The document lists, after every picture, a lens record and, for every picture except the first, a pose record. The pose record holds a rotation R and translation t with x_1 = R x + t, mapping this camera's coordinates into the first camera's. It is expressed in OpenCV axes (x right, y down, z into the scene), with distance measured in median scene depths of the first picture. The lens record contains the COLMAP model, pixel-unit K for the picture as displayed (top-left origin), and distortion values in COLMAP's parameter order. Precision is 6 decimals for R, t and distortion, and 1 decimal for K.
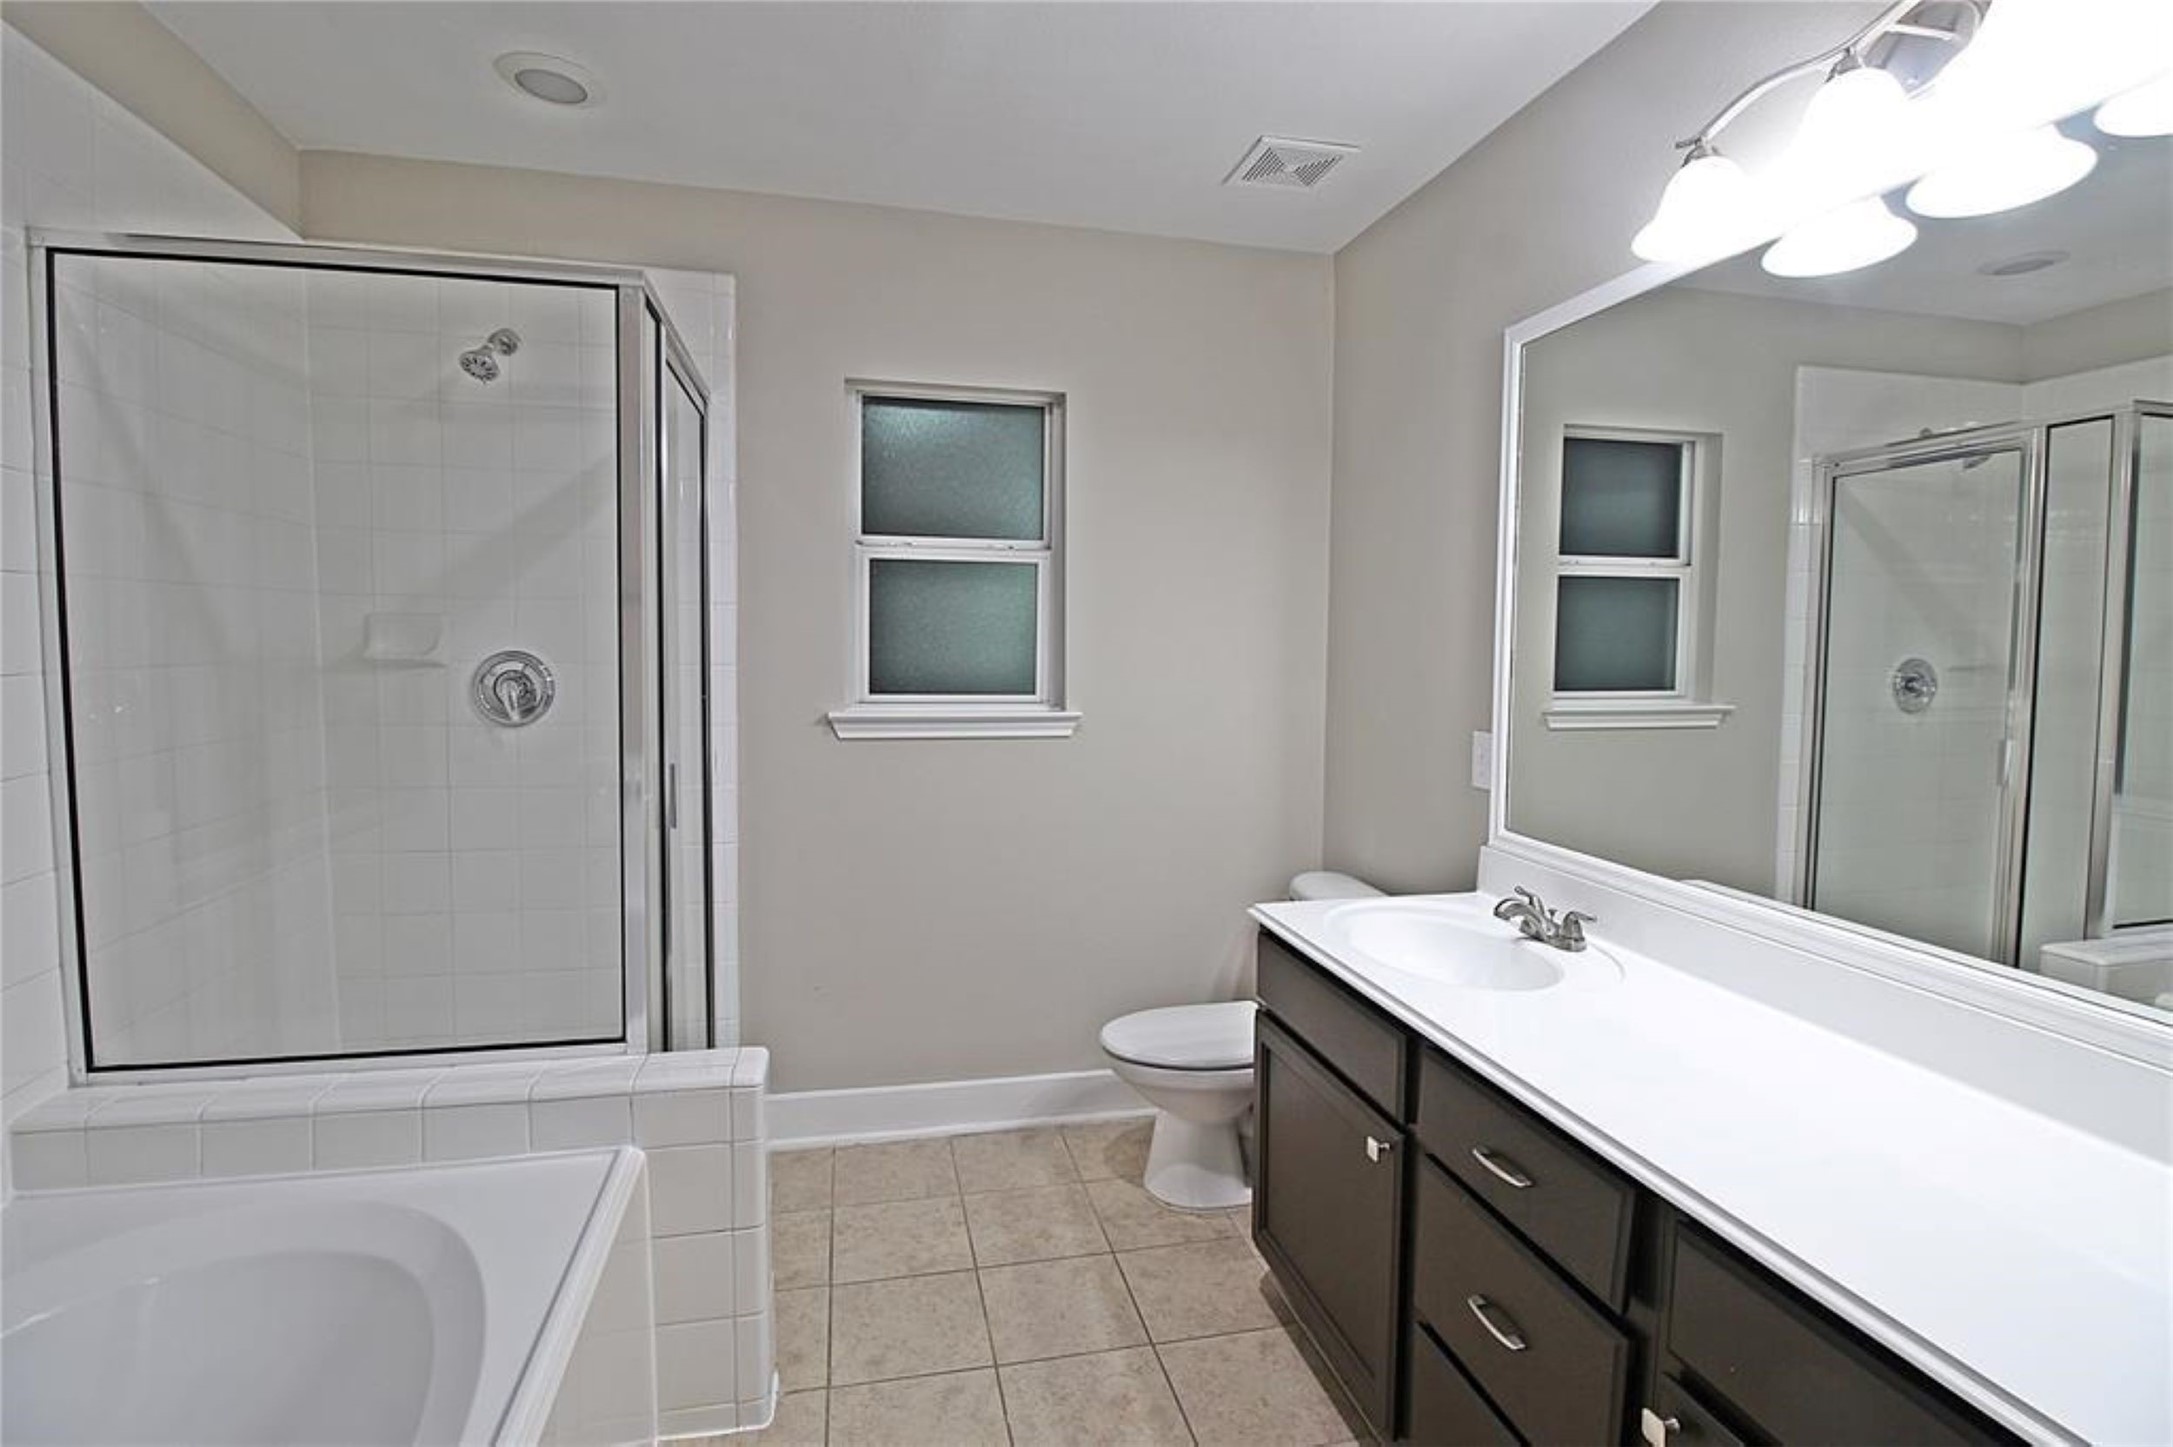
lens RADIAL K [[1034.4, 0, 1082.0], [0, 1034.4, 702.5], [0, 0, 1]] dist [-0.002259, -0.012787]
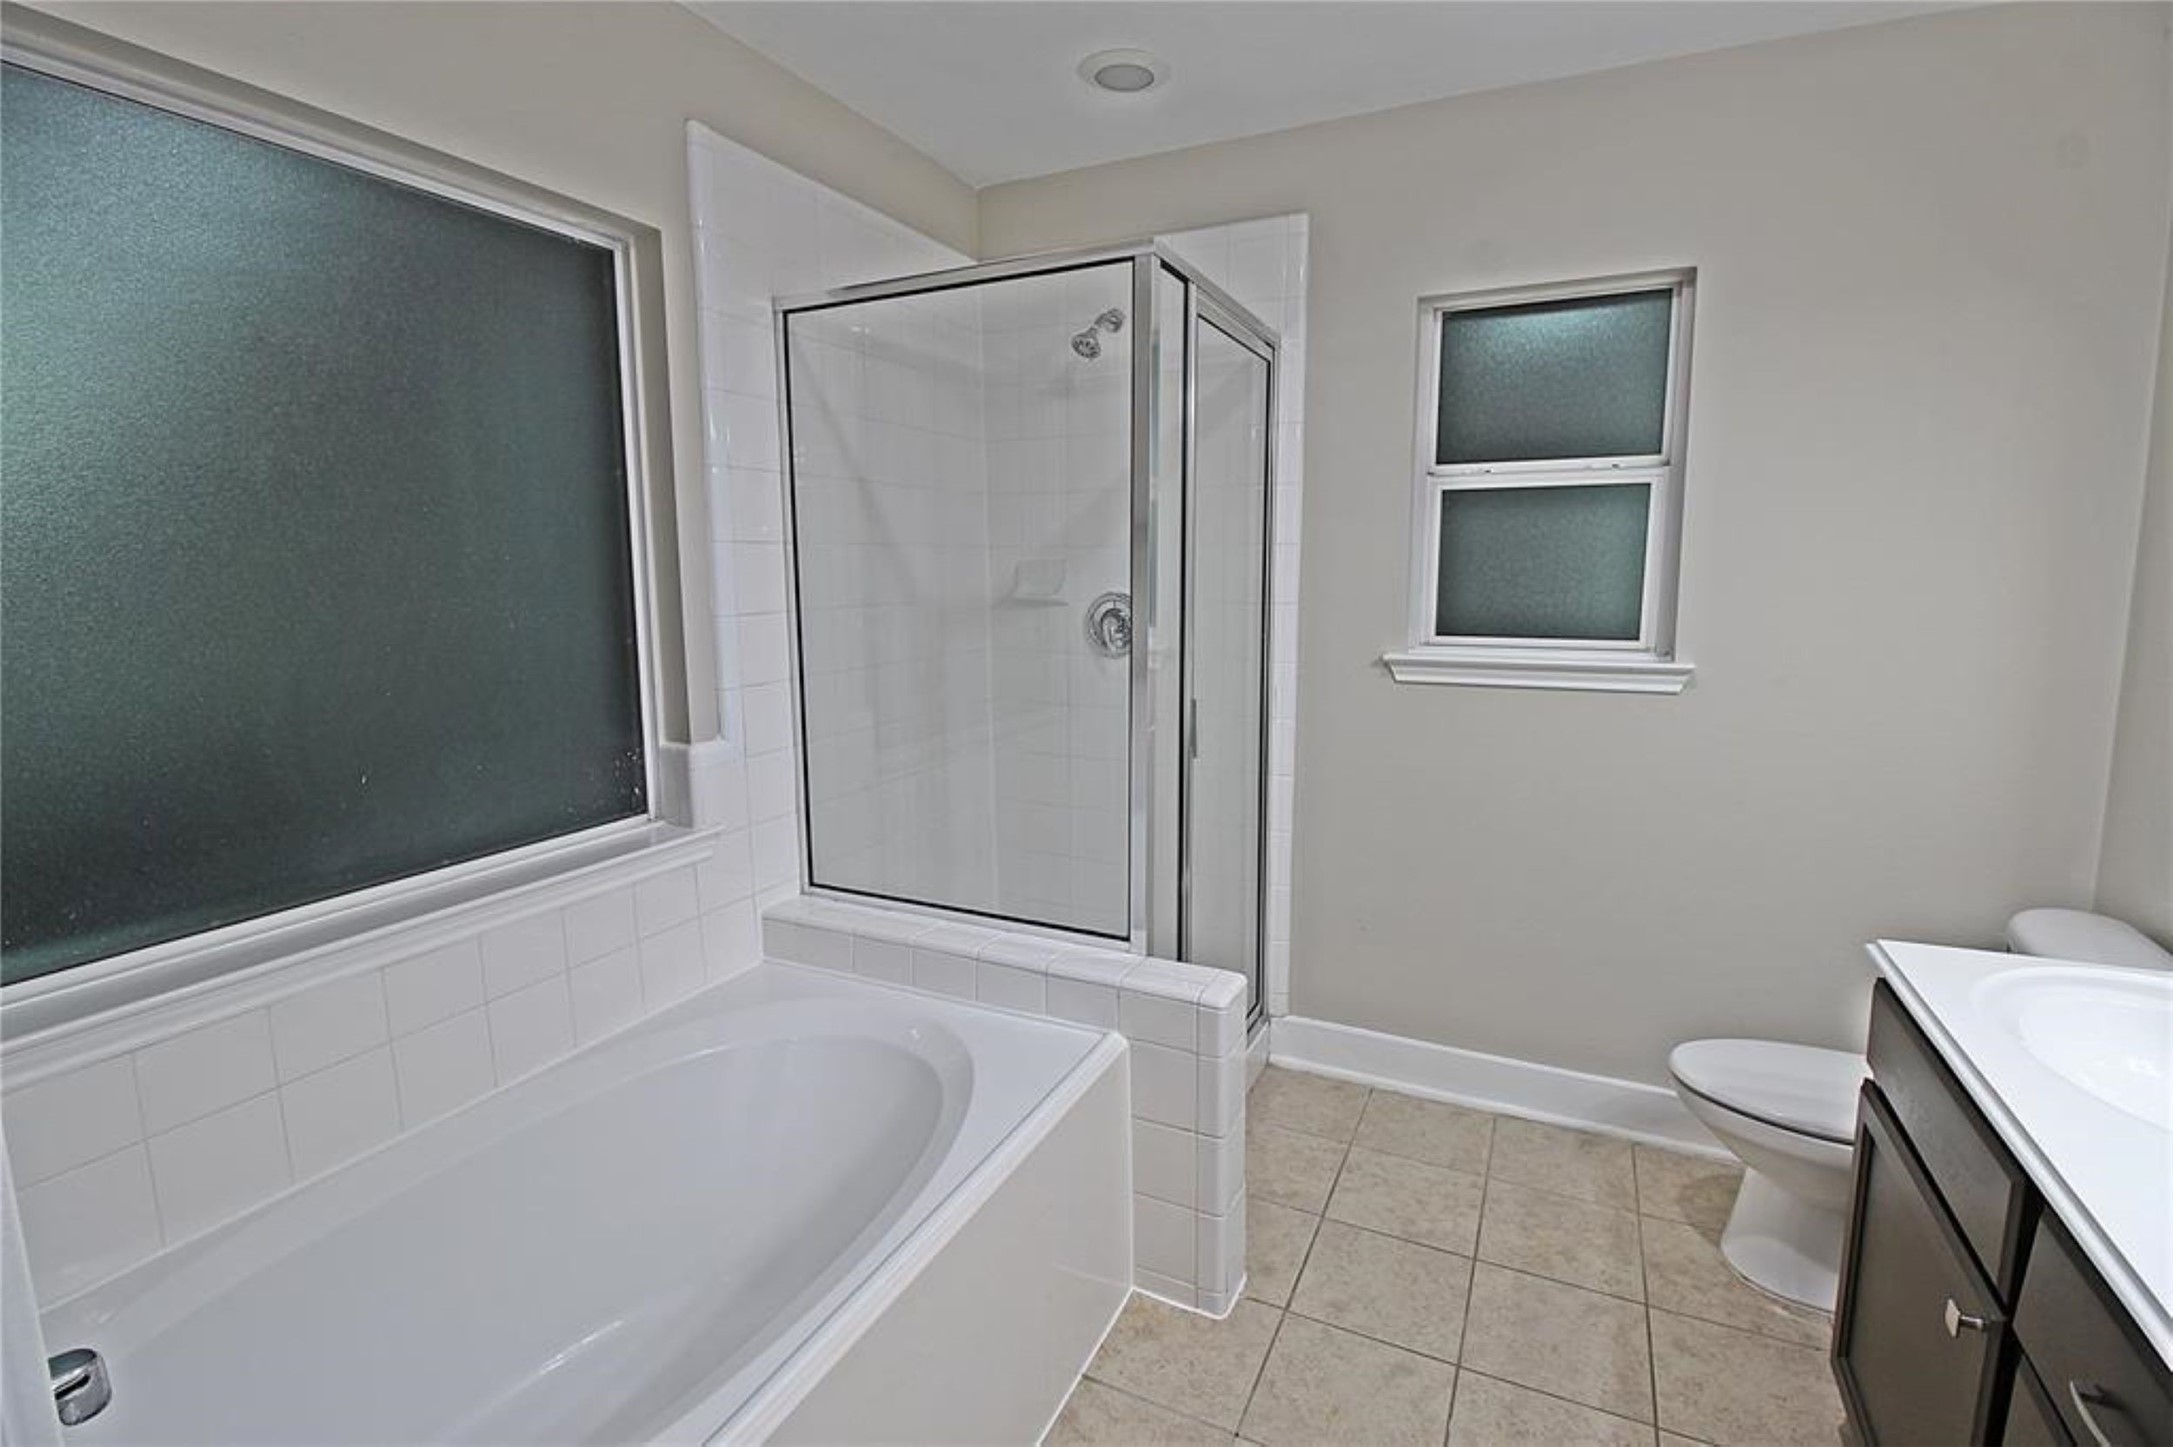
lens RADIAL K [[1012.3, 0, 1079.1], [0, 1012.3, 704.7], [0, 0, 1]] dist [0.002498, -0.015992]
pose [[0.776925, 0.067962, -0.625914, 0.145639], [-0.022102, 0.996488, 0.080765, -0.014832], [0.629205, -0.048914, 0.775698, 0.085912]]
